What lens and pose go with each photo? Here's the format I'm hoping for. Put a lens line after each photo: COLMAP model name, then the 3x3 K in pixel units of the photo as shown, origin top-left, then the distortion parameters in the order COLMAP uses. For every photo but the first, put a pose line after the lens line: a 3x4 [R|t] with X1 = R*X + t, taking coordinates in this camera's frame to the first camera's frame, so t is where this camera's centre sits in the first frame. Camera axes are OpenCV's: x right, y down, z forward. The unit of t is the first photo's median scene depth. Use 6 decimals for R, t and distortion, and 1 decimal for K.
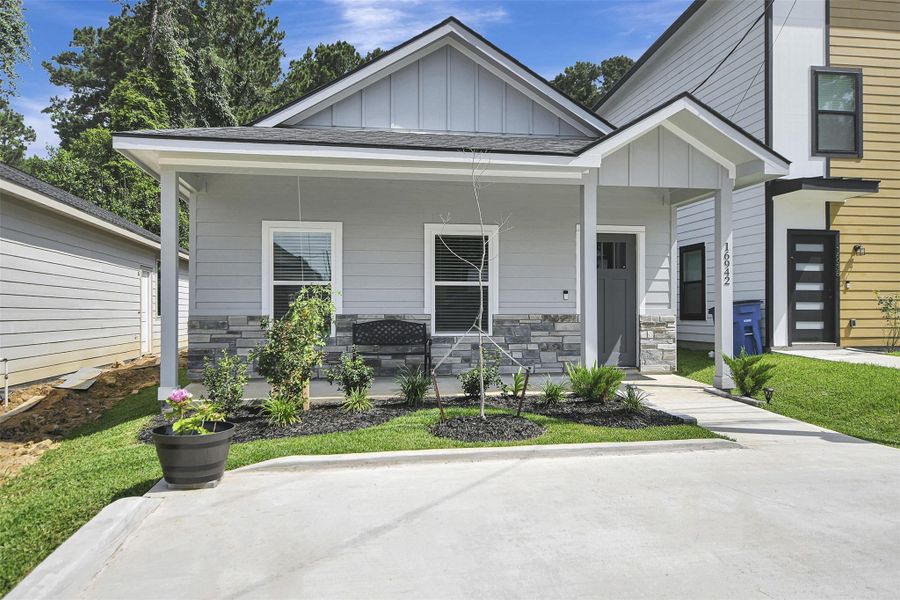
lens RADIAL K [[672.3, 0, 450.4], [0, 672.3, 300.7], [0, 0, 1]] dist [-0.005694, -0.000042]
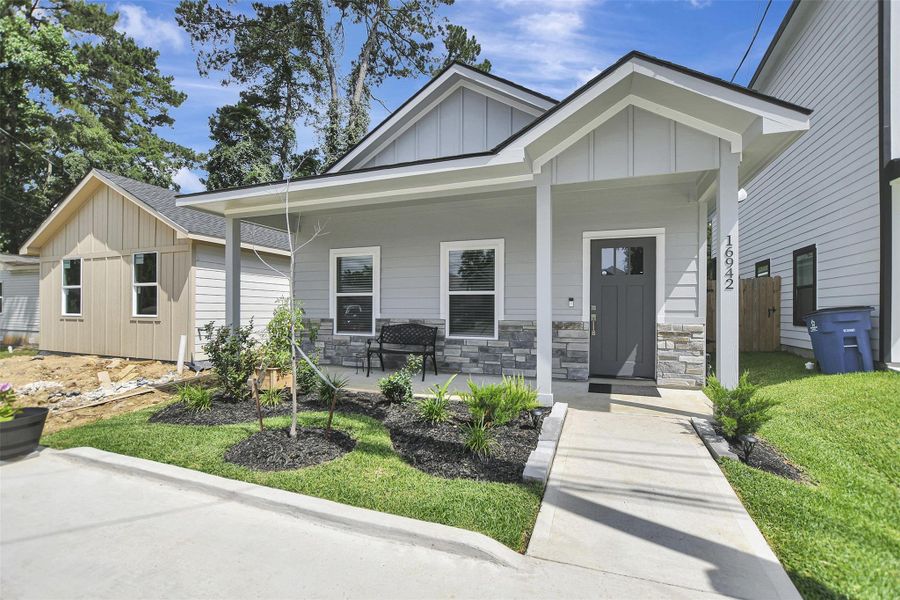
lens RADIAL K [[409.5, 0, 446.6], [0, 409.5, 306.6], [0, 0, 1]] dist [-0.029887, 0.002344]
pose [[0.857749, 0.000935, -0.514068, 0.334099], [0.002968, 0.999973, 0.006770, -0.006940], [0.514060, -0.007333, 0.857723, 0.384393]]
